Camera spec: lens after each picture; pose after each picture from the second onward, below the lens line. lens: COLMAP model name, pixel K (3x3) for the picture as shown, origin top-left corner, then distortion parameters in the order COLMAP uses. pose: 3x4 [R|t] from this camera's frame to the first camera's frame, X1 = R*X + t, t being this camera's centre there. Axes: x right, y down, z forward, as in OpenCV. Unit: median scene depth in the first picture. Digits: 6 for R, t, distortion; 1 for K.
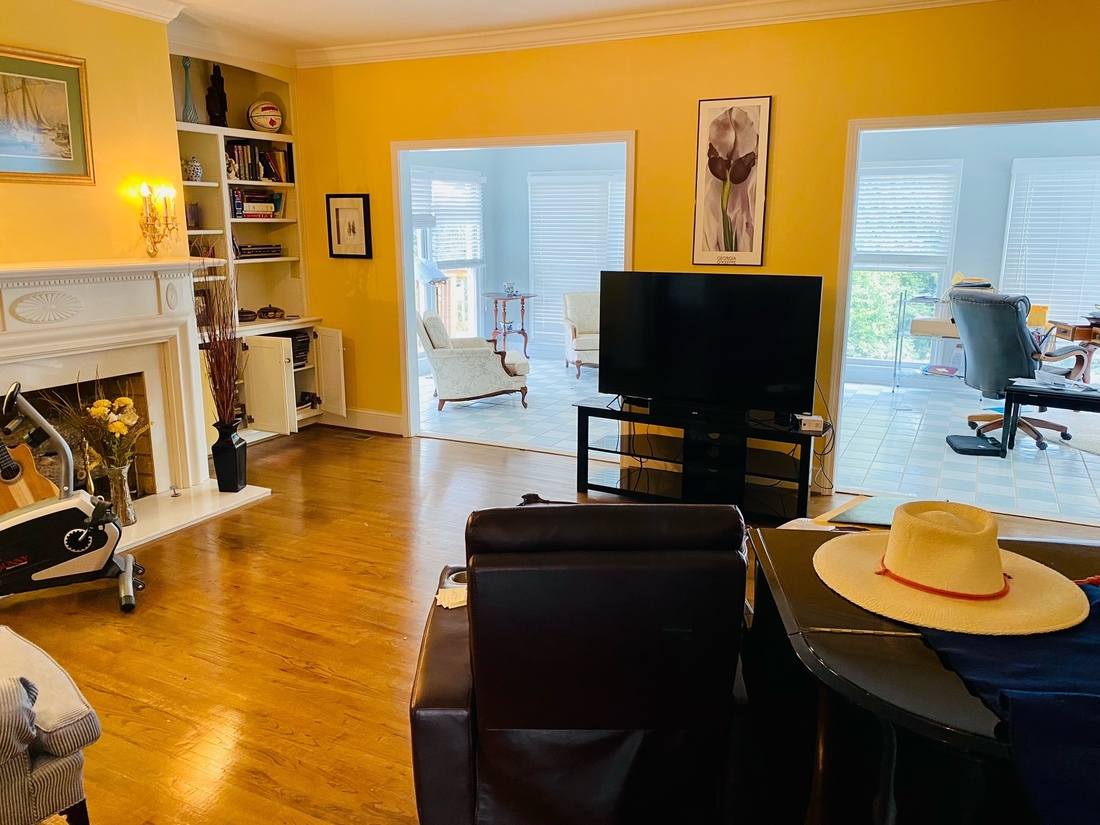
lens RADIAL K [[837.1, 0, 551.0], [0, 837.1, 395.6], [0, 0, 1]] dist [0.040596, -0.049441]
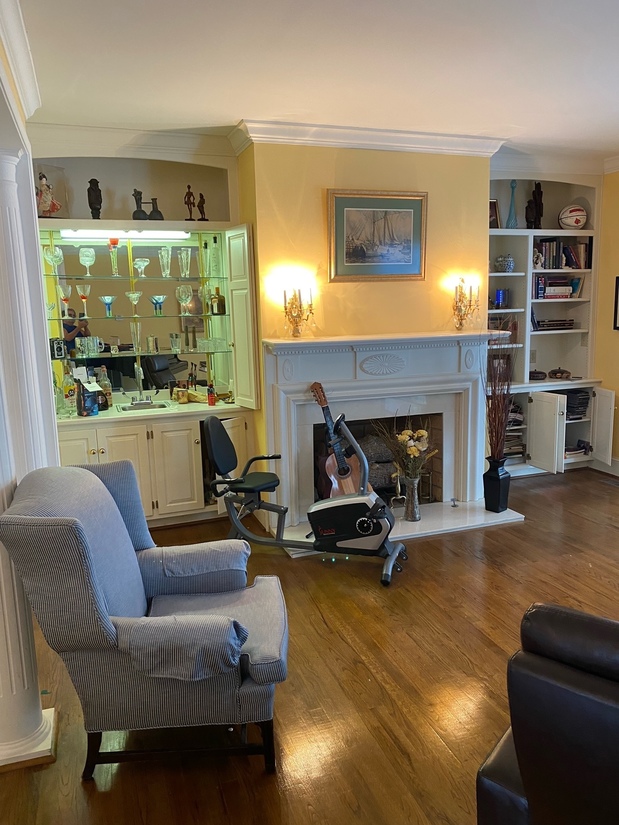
lens RADIAL K [[627.8, 0, 309.5], [0, 627.8, 412.5], [0, 0, 1]] dist [0.040596, -0.049441]
pose [[0.723720, 0.092928, -0.683808, 0.059368], [-0.113604, 0.993416, 0.014769, -0.017926], [0.680678, 0.066995, 0.729513, 0.092631]]
